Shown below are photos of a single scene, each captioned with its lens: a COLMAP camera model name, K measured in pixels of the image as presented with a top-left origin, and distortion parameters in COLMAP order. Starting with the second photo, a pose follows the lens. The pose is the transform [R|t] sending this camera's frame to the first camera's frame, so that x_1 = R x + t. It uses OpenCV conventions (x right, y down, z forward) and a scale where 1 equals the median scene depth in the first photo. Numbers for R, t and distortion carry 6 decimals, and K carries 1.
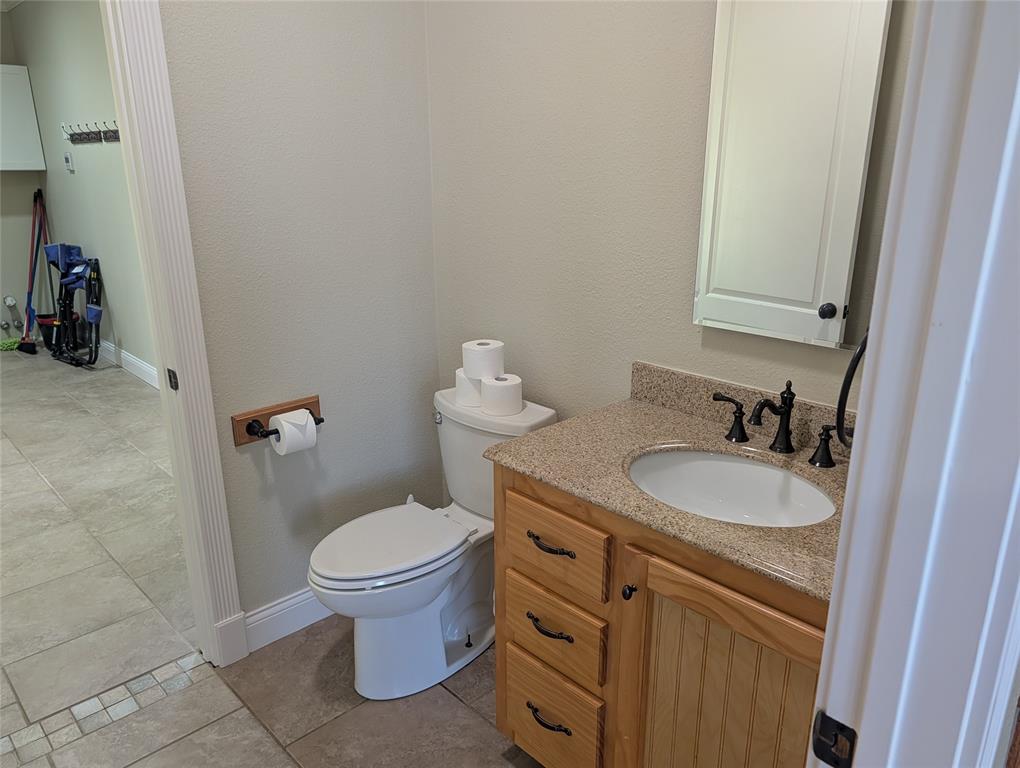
lens RADIAL K [[734.3, 0, 523.7], [0, 734.3, 383.9], [0, 0, 1]] dist [0.025419, -0.007706]
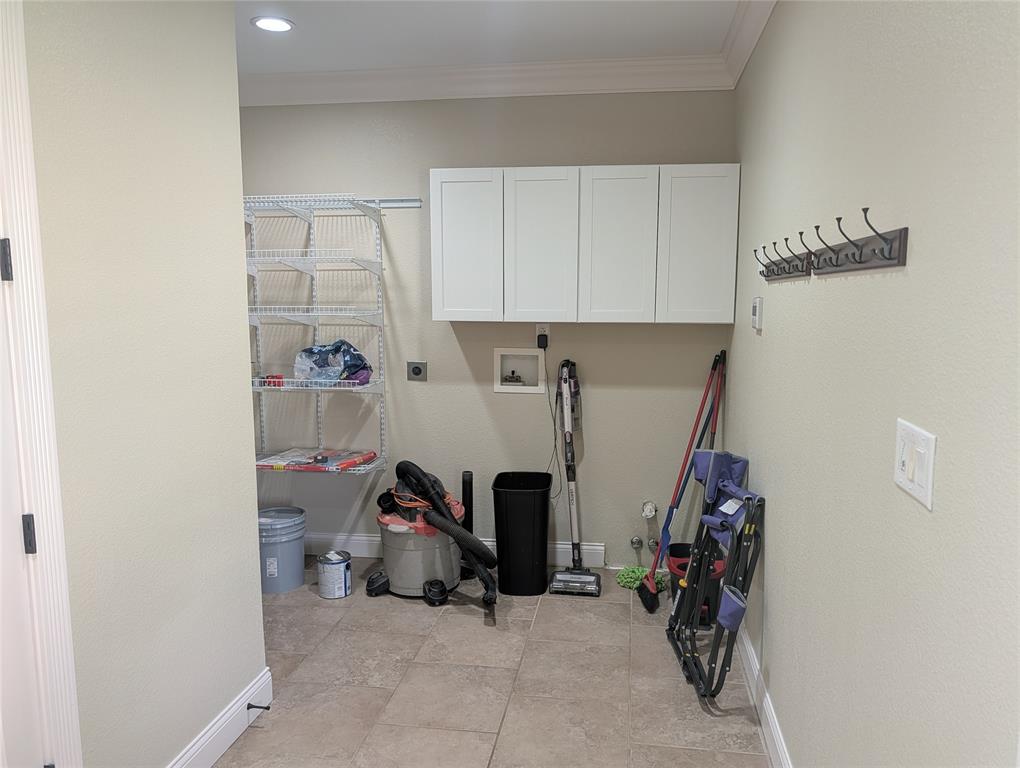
lens RADIAL K [[734.3, 0, 523.7], [0, 734.3, 383.9], [0, 0, 1]] dist [0.025419, -0.007706]
pose [[0.600765, 0.106890, -0.792247, -0.281676], [-0.241252, 0.969058, -0.052197, -0.178224], [0.762154, 0.222489, 0.607964, 0.547916]]
